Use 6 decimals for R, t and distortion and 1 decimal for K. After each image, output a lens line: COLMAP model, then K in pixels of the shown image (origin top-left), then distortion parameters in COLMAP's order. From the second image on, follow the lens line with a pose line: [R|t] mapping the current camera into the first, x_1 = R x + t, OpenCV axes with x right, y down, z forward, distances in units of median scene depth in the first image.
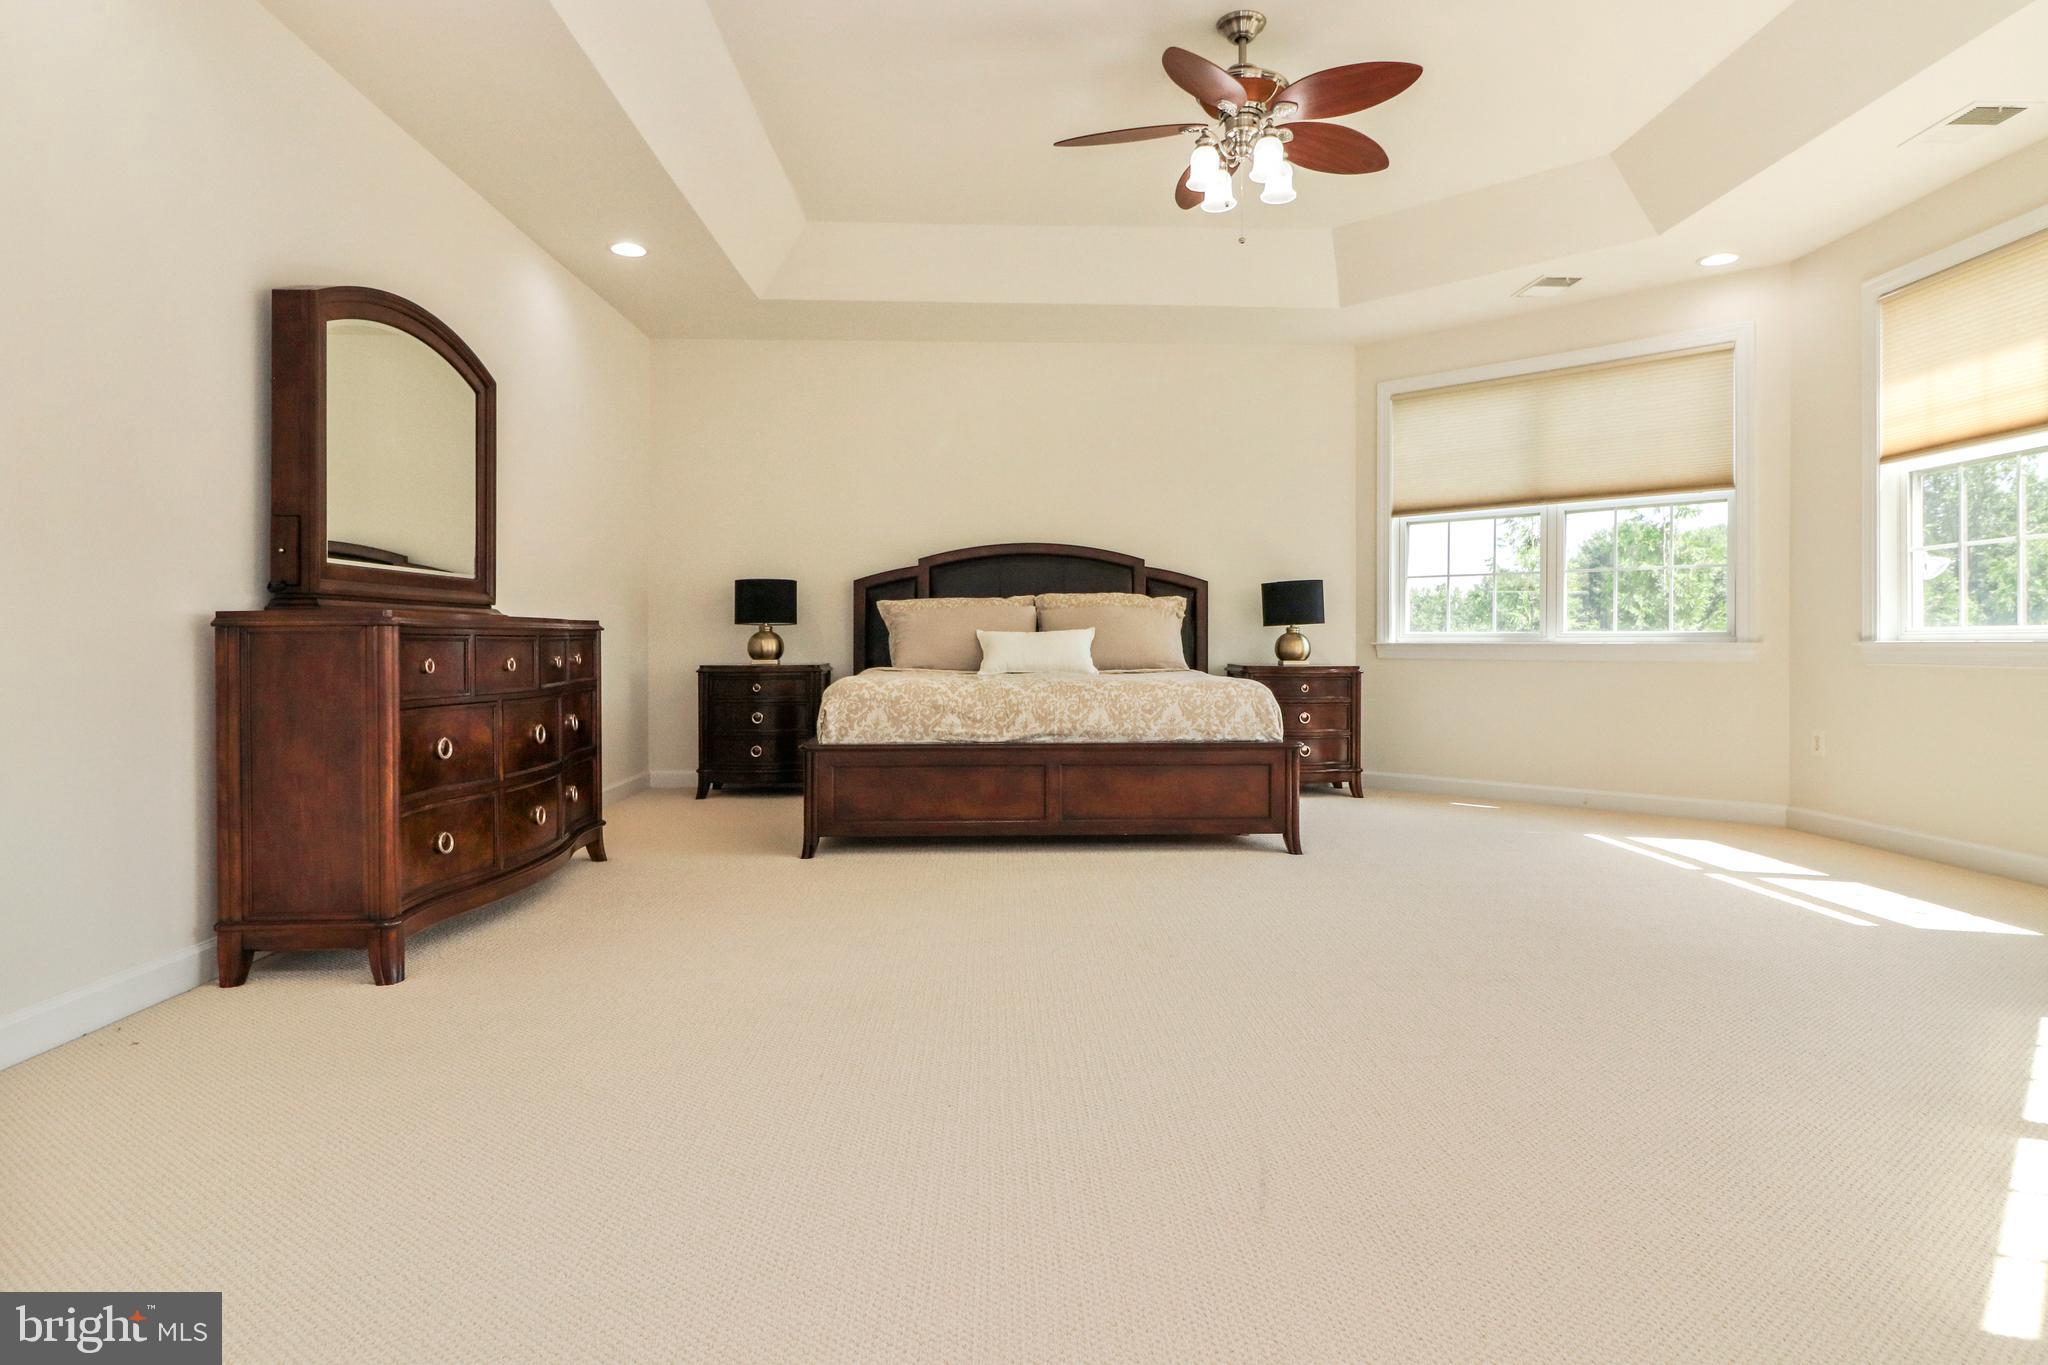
lens RADIAL K [[1124.5, 0, 1021.3], [0, 1124.5, 669.9], [0, 0, 1]] dist [0.004700, -0.014552]
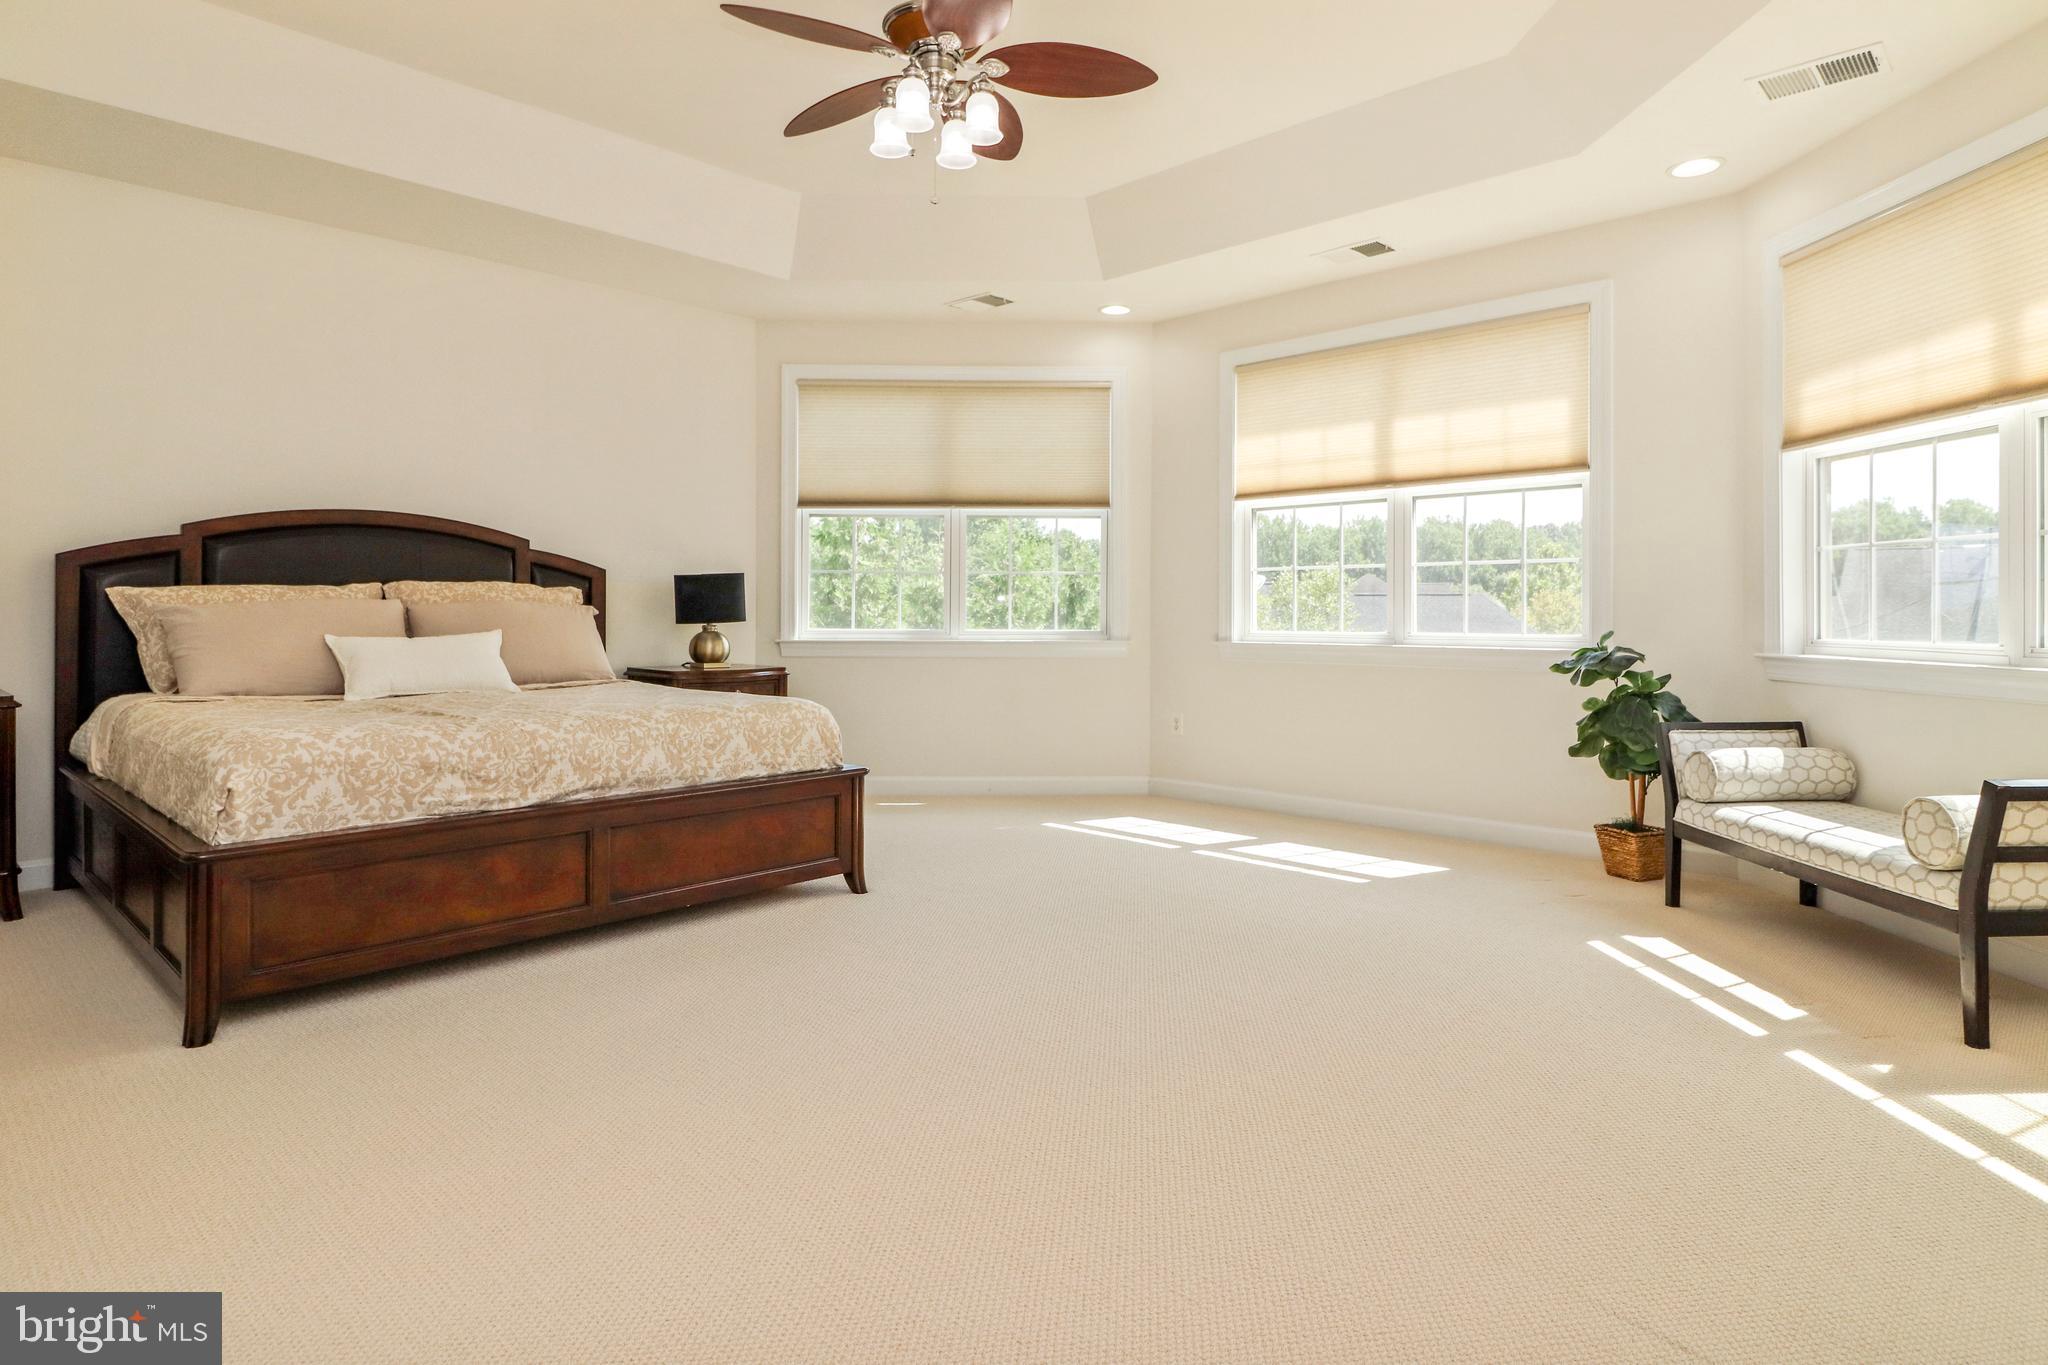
lens RADIAL K [[1133.4, 0, 1017.6], [0, 1133.4, 617.2], [0, 0, 1]] dist [0.001319, -0.000613]
pose [[0.713974, -0.002906, 0.700166, -0.289966], [0.015251, 0.999819, -0.011403, -0.041615], [-0.700006, 0.018820, 0.713889, 0.264044]]
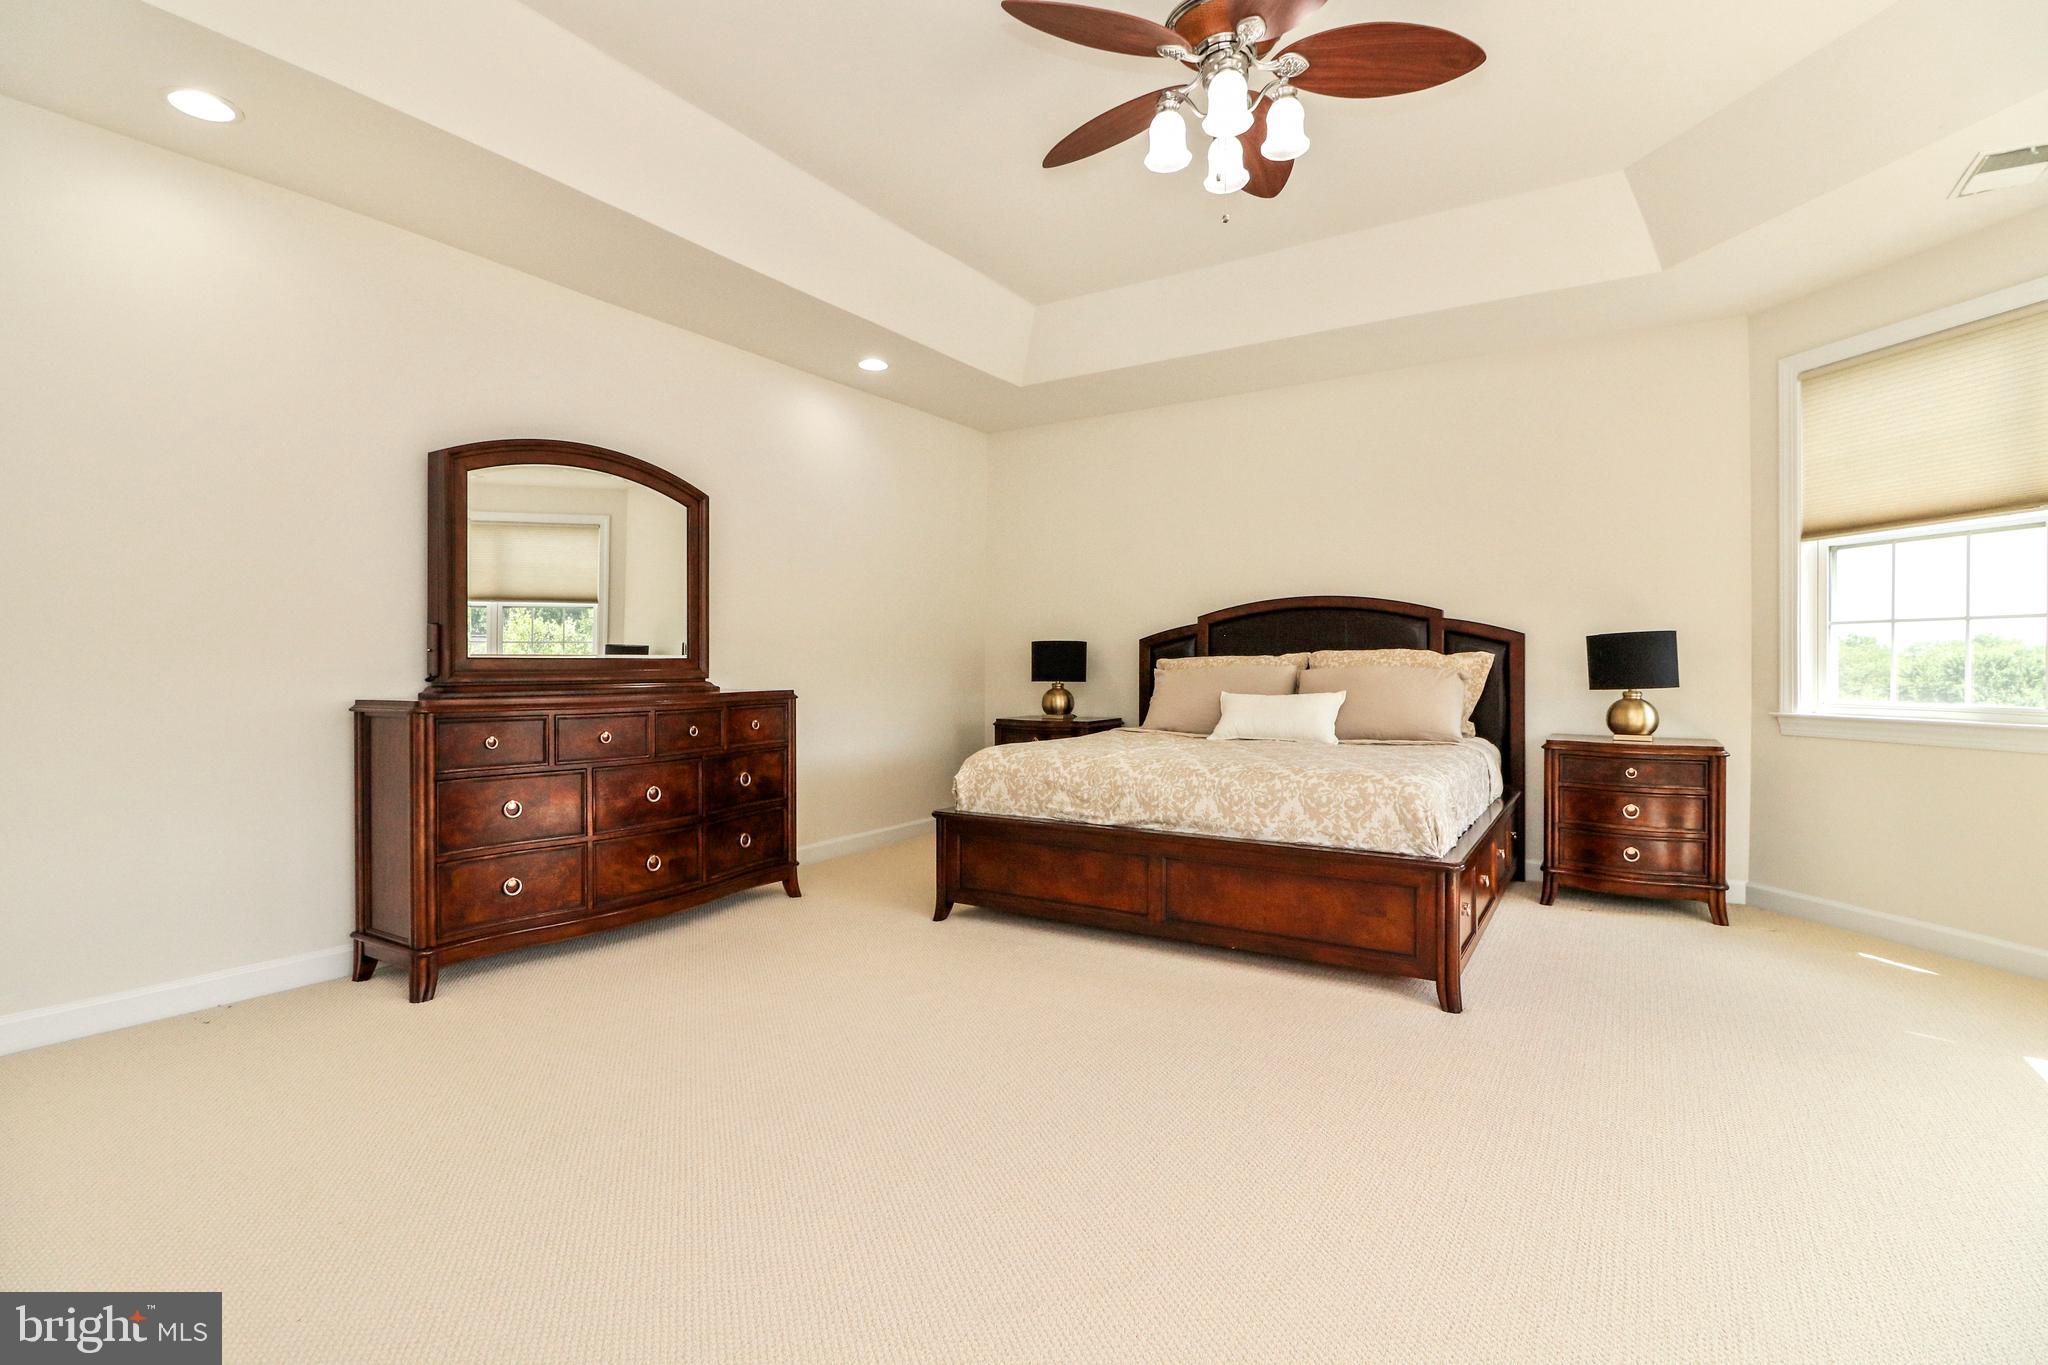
lens RADIAL K [[938.9, 0, 1030.2], [0, 938.9, 680.0], [0, 0, 1]] dist [0.001470, -0.013328]
pose [[0.831902, 0.007754, -0.554869, 0.349316], [-0.014865, 0.999855, -0.008314, -0.047155], [0.554724, 0.015164, 0.831896, 0.312654]]
